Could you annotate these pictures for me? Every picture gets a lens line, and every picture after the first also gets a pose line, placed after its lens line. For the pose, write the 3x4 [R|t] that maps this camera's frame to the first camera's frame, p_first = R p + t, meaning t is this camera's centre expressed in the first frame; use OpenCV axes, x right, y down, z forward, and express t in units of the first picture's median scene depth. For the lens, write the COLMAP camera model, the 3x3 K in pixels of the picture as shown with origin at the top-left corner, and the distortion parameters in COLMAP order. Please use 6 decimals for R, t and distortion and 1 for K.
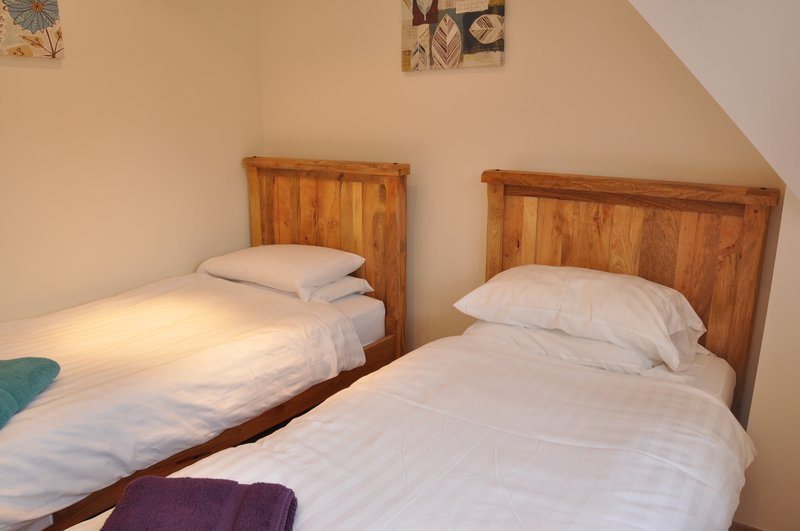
lens RADIAL K [[625.1, 0, 399.2], [0, 625.1, 268.5], [0, 0, 1]] dist [-0.156397, 0.120268]
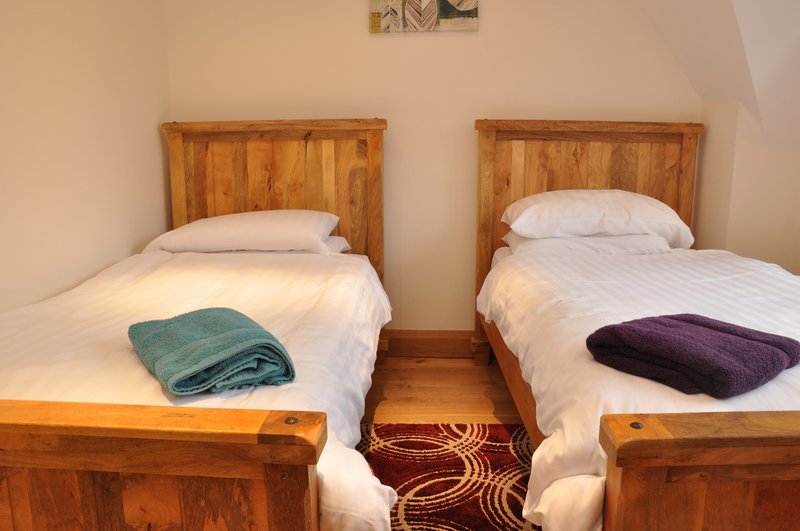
lens RADIAL K [[625.1, 0, 403.2], [0, 625.1, 267.2], [0, 0, 1]] dist [-0.156397, 0.120268]
pose [[0.823268, -0.104569, 0.557938, -0.612771], [0.135095, 0.990739, -0.013656, 0.103477], [-0.551342, 0.086617, 0.829771, 0.152874]]
